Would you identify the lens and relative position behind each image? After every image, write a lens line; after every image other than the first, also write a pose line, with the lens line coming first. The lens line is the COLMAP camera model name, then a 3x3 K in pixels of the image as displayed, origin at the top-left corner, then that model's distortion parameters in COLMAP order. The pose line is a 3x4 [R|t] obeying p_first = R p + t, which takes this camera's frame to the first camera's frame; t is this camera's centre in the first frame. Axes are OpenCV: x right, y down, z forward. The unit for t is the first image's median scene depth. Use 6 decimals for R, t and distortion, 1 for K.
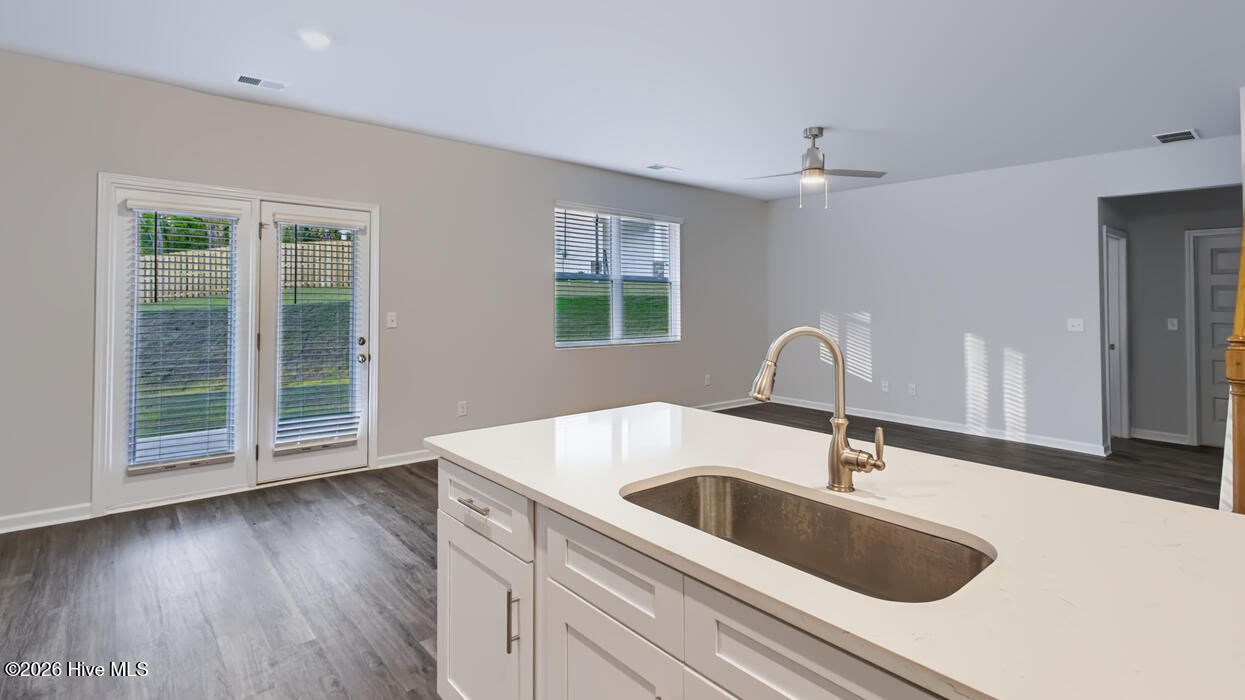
lens RADIAL K [[582.5, 0, 623.3], [0, 582.5, 318.2], [0, 0, 1]] dist [0.004165, 0.000838]
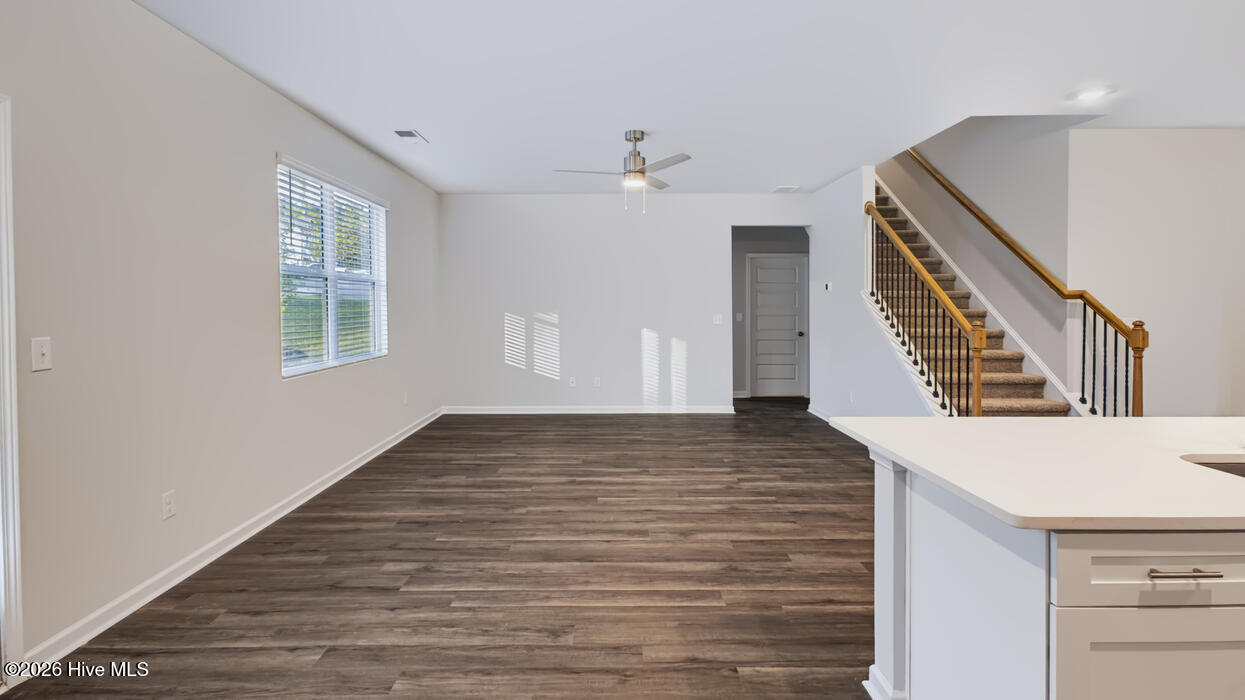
lens RADIAL K [[582.5, 0, 623.3], [0, 582.5, 318.2], [0, 0, 1]] dist [0.004165, 0.000838]
pose [[0.665791, -0.029730, 0.745545, -0.345195], [0.029579, 0.999472, 0.013441, -0.013308], [-0.745551, 0.013104, 0.666319, 0.268605]]
